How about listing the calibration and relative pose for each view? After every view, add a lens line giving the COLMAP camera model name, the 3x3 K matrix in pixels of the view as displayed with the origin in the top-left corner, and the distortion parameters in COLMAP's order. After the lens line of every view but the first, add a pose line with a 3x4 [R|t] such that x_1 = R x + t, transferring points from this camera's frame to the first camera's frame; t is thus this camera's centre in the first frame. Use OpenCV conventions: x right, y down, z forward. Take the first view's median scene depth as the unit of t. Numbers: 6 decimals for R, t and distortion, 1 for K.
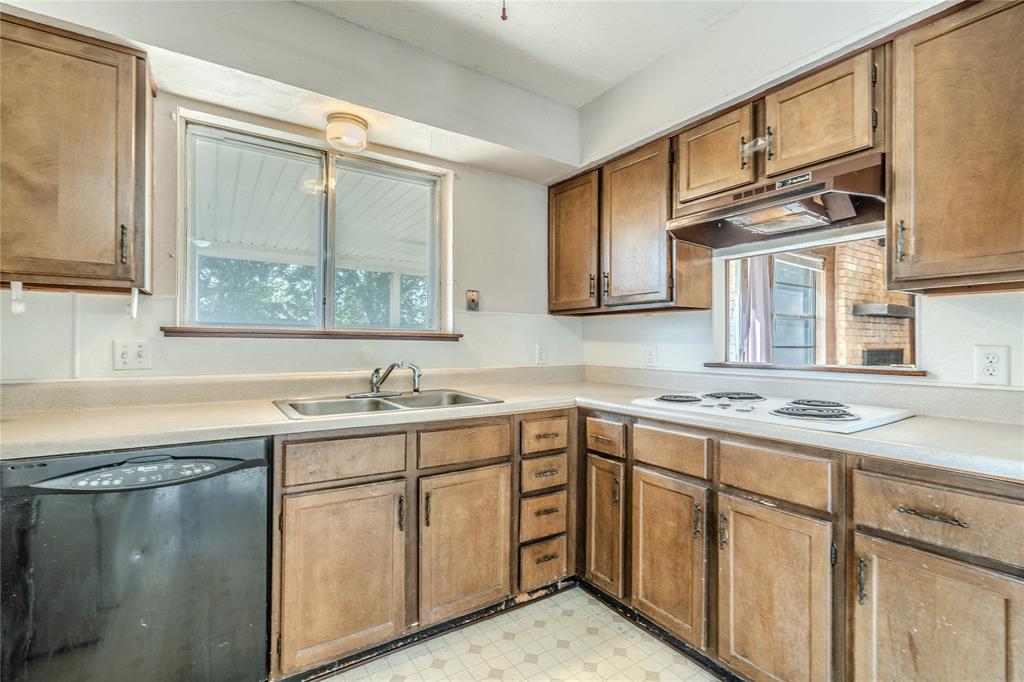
lens RADIAL K [[465.0, 0, 512.7], [0, 465.0, 343.6], [0, 0, 1]] dist [-0.000566, 0.001577]
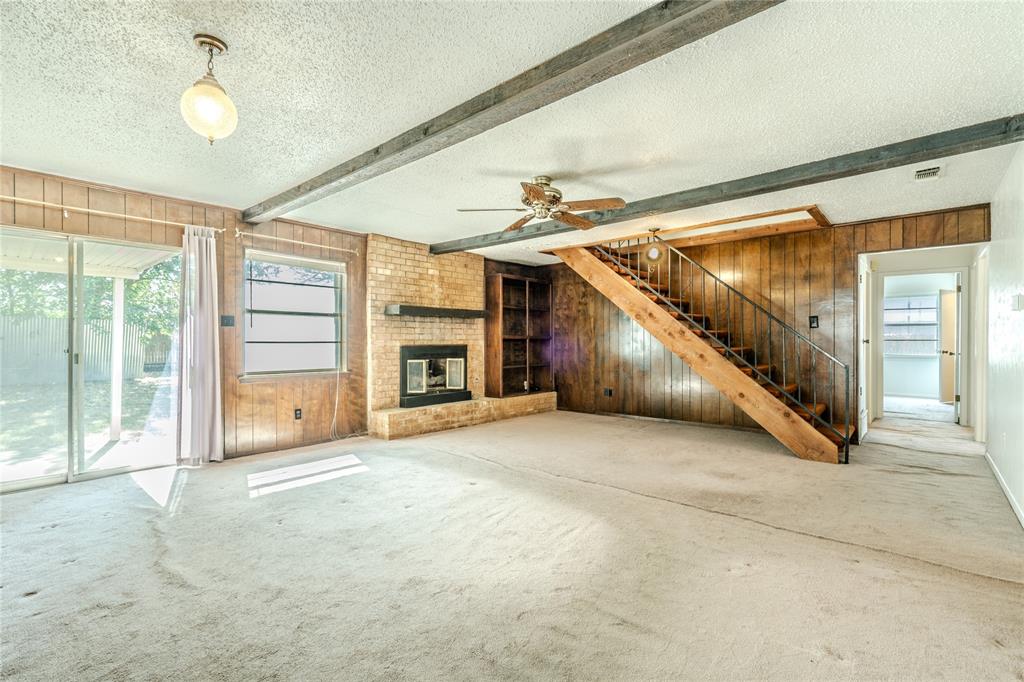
lens RADIAL K [[465.0, 0, 512.1], [0, 465.0, 338.8], [0, 0, 1]] dist [-0.000566, 0.001577]
pose [[0.966131, 0.000176, 0.258050, 1.887832], [0.000400, 0.999998, -0.002181, -0.002209], [-0.258050, 0.002210, 0.966129, -0.407068]]
